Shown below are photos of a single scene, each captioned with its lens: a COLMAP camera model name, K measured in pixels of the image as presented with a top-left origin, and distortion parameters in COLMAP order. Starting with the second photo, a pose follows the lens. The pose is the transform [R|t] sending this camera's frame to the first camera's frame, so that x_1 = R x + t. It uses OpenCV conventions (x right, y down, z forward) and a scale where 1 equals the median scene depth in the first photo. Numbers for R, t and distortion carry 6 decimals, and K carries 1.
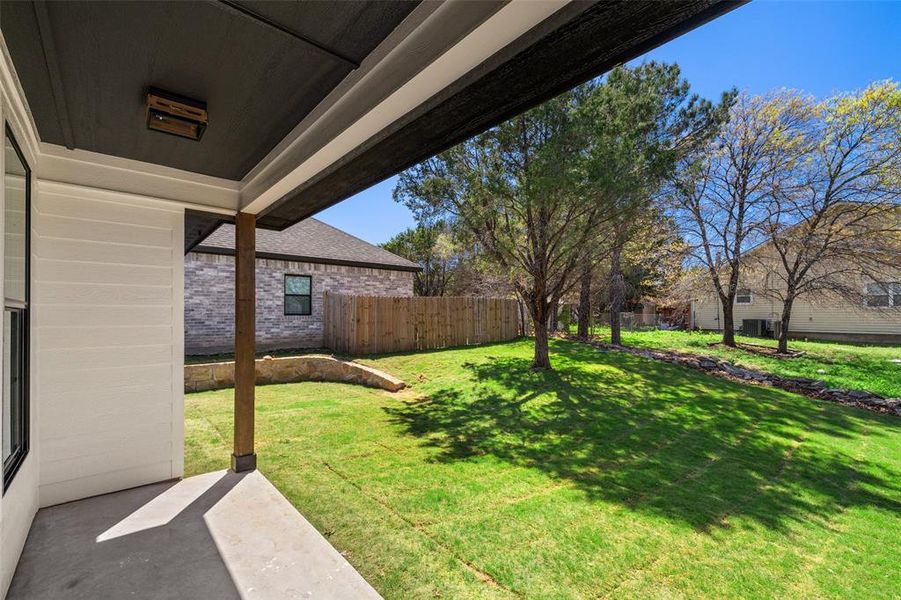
lens RADIAL K [[395.1, 0, 449.7], [0, 395.1, 305.0], [0, 0, 1]] dist [-0.001684, 0.000169]
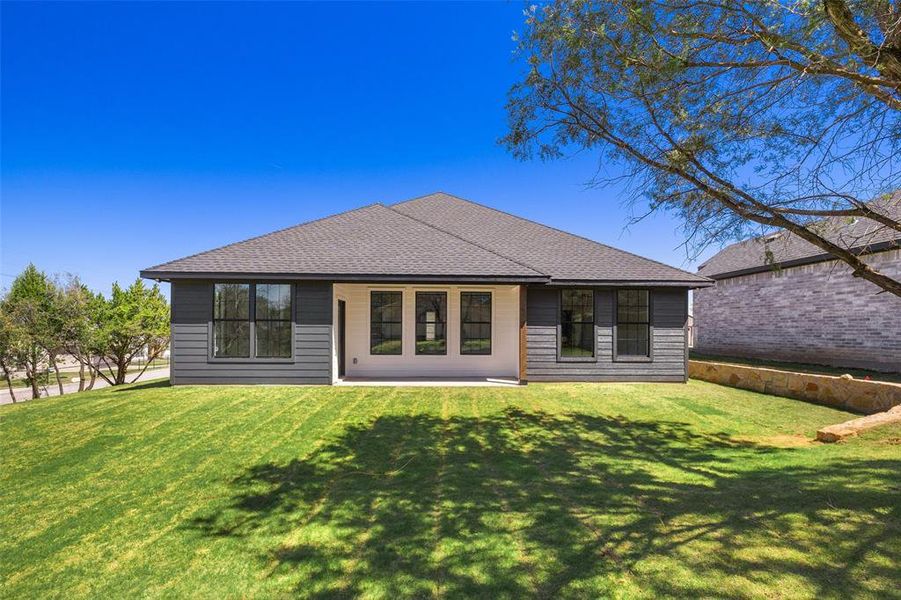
lens RADIAL K [[395.1, 0, 445.2], [0, 395.1, 328.9], [0, 0, 1]] dist [-0.001684, 0.000169]
pose [[-0.649607, -0.003156, -0.760264, 1.107163], [0.015925, 0.999716, -0.017757, 0.061007], [0.760103, -0.023642, -0.649372, 1.457226]]
